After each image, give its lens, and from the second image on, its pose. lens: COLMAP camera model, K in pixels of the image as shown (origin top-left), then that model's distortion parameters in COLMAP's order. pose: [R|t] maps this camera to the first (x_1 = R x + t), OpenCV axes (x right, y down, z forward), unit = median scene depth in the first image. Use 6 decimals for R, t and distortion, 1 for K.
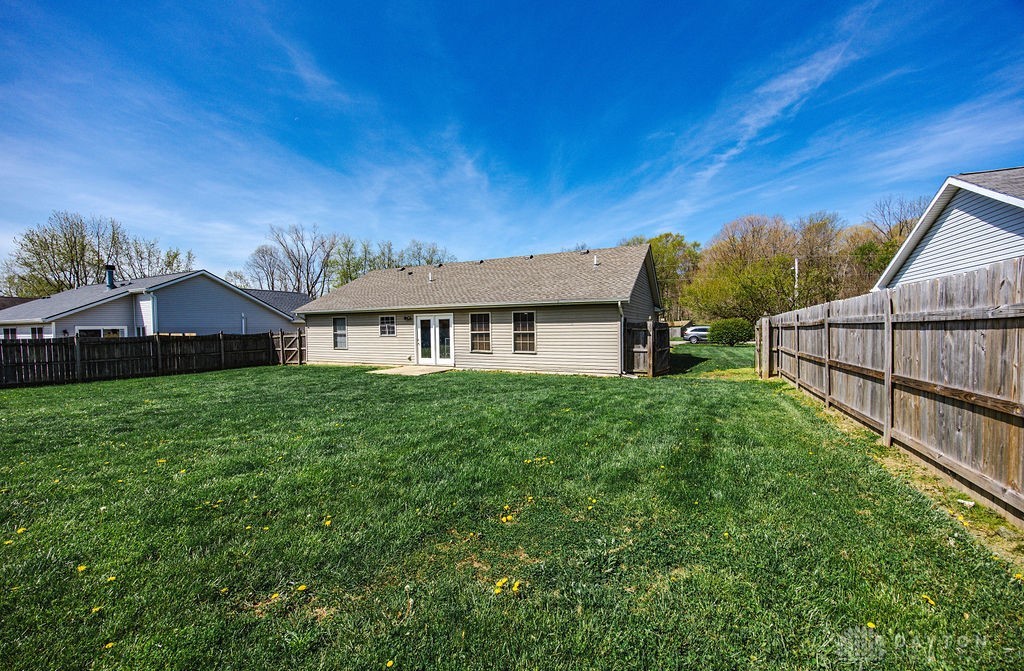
lens RADIAL K [[412.4, 0, 512.0], [0, 412.4, 335.5], [0, 0, 1]] dist [0.000238, 0.000078]
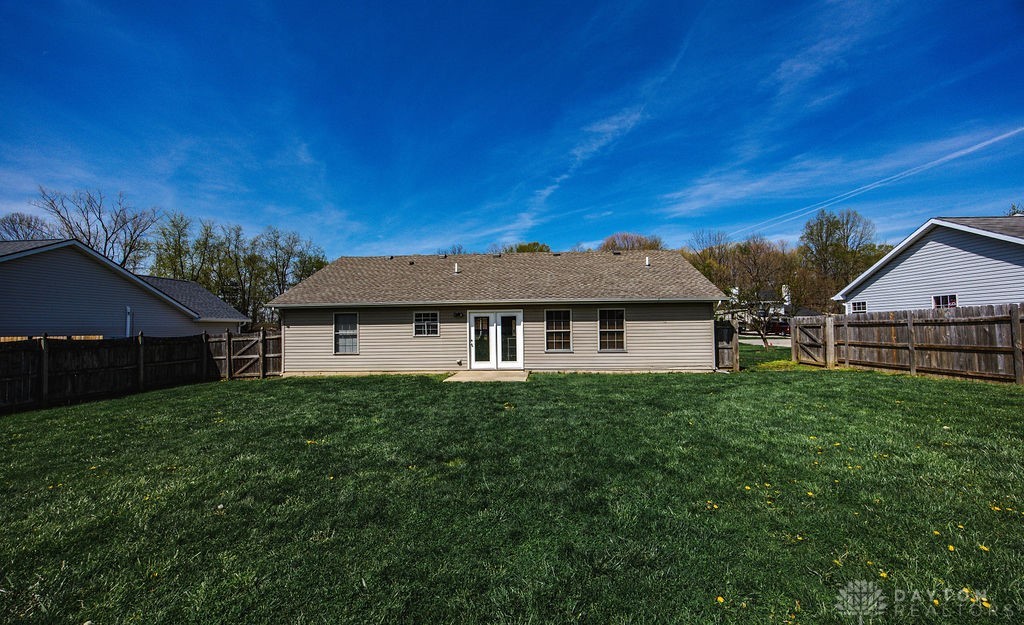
lens RADIAL K [[410.2, 0, 512.0], [0, 410.2, 323.3], [0, 0, 1]] dist [-0.000286, -0.000025]
pose [[0.918266, 0.002762, 0.395954, -0.397130], [0.011223, 0.999392, -0.032999, 0.003292], [-0.395805, 0.034746, 0.917677, 0.155437]]
